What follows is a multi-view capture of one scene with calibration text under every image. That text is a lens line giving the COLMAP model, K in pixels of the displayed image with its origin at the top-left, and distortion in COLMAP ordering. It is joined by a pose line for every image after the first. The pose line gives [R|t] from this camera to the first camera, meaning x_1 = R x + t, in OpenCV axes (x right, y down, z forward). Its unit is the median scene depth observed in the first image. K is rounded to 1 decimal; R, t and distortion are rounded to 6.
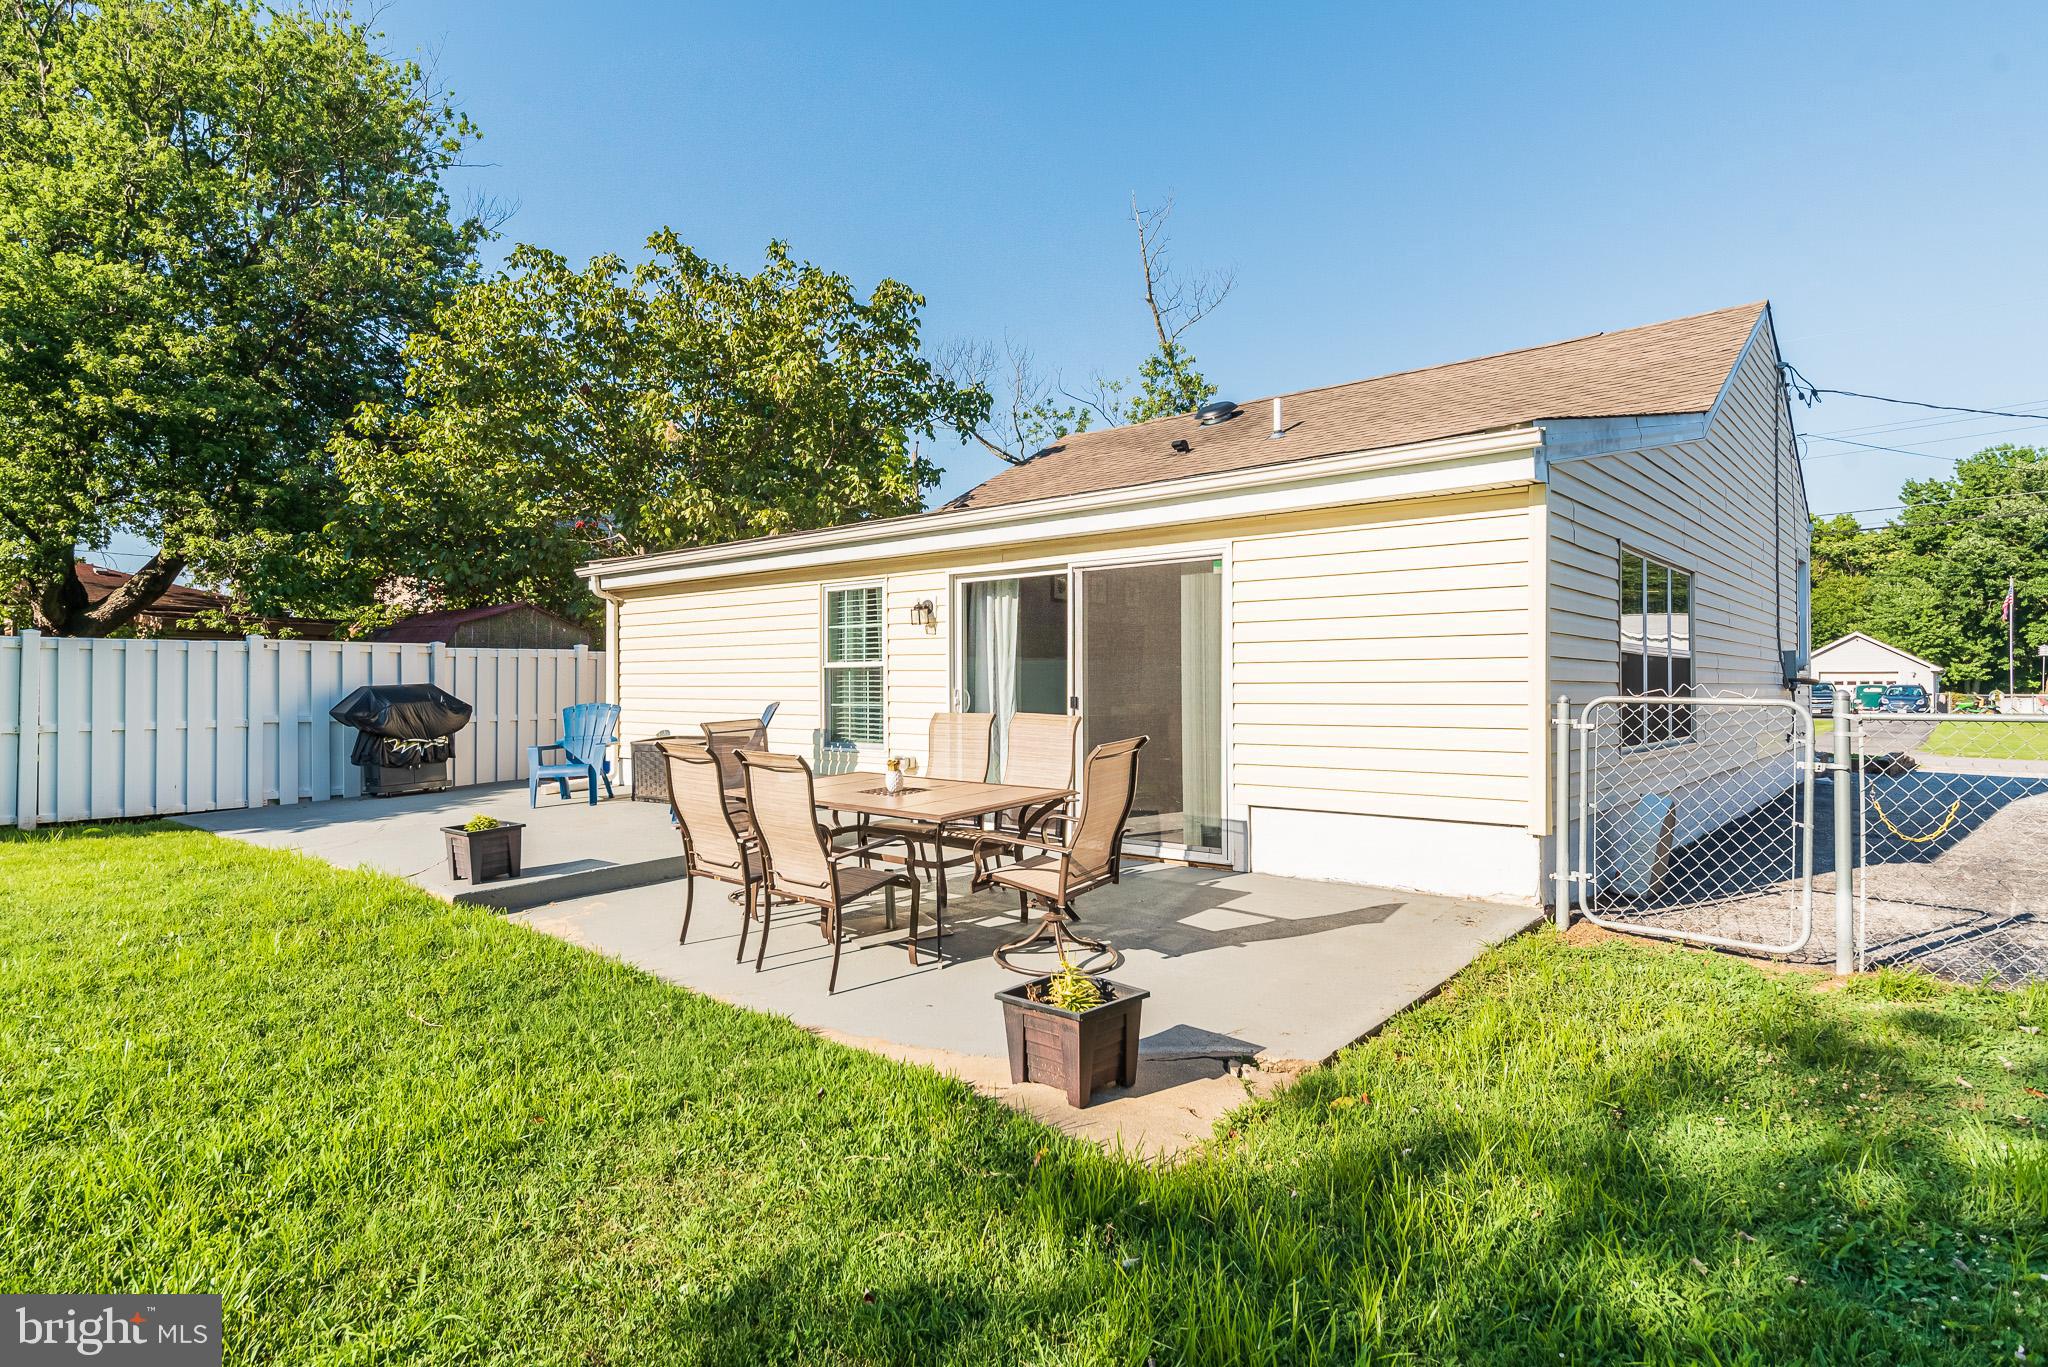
lens RADIAL K [[1025.0, 0, 1022.5], [0, 1025.0, 675.6], [0, 0, 1]] dist [-0.025142, 0.020966]
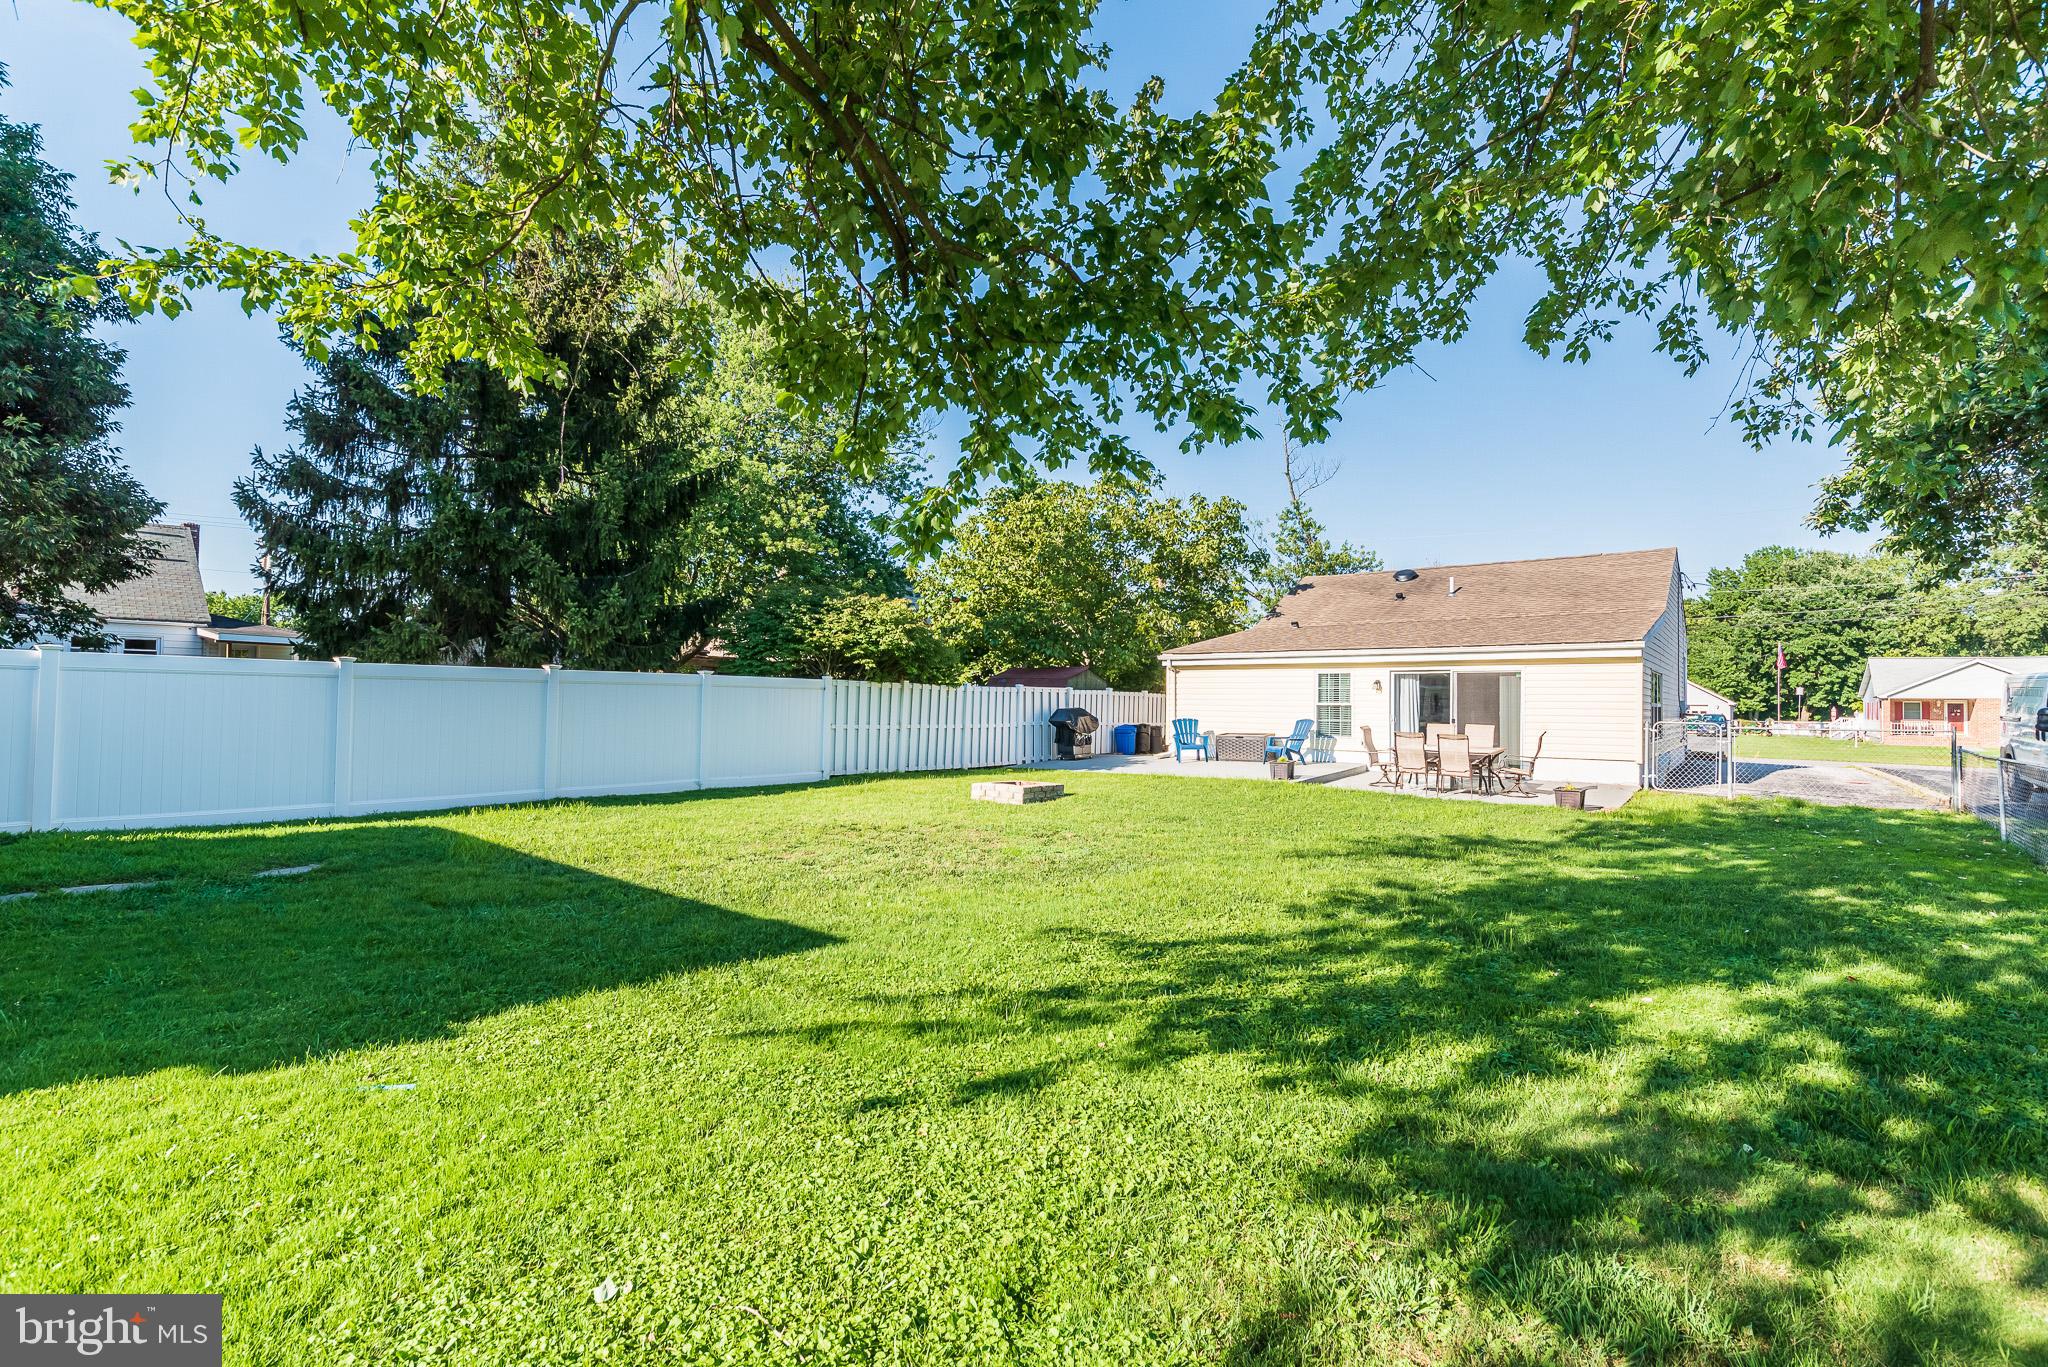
lens RADIAL K [[907.5, 0, 1024.0], [0, 907.5, 683.5], [0, 0, 1]] dist [-0.001093, -0.000155]
pose [[0.997100, 0.015894, 0.074422, -0.197877], [-0.015101, 0.999823, -0.011215, -0.004502], [-0.074587, 0.010059, 0.997164, -0.206695]]
